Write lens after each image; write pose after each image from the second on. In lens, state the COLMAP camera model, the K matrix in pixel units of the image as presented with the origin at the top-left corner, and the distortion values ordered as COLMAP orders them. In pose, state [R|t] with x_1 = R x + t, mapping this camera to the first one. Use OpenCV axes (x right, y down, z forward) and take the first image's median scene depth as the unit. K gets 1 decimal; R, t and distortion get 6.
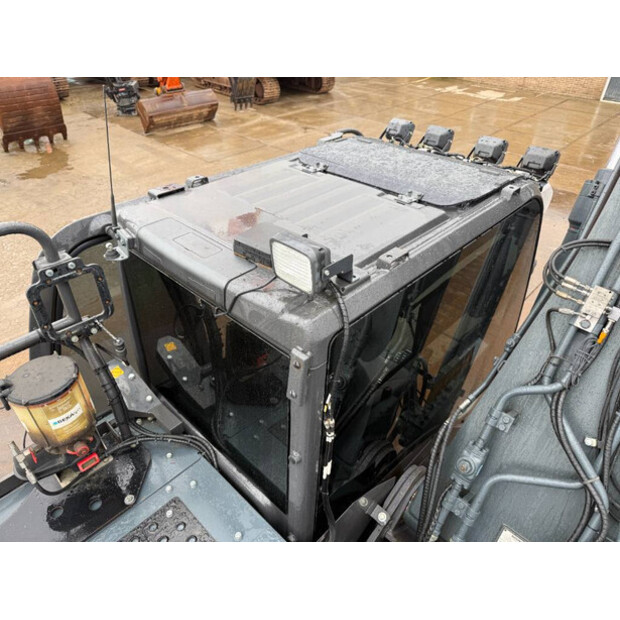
lens RADIAL K [[442.7, 0, 309.5], [0, 442.7, 308.6], [0, 0, 1]] dist [0.010963, -0.027792]
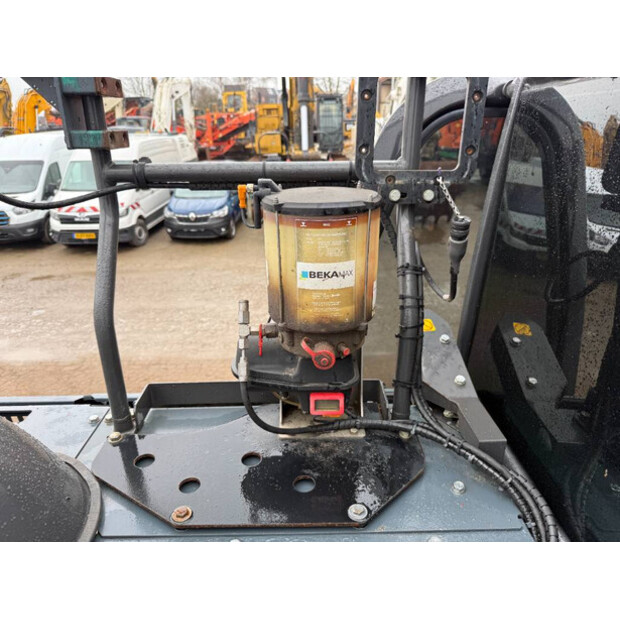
lens RADIAL K [[442.7, 0, 309.6], [0, 442.7, 309.3], [0, 0, 1]] dist [0.010963, -0.027792]
pose [[0.704877, 0.261997, -0.659171, -0.166266], [-0.408981, 0.909382, -0.075892, 0.266304], [0.579554, 0.323083, 0.748154, 0.491934]]
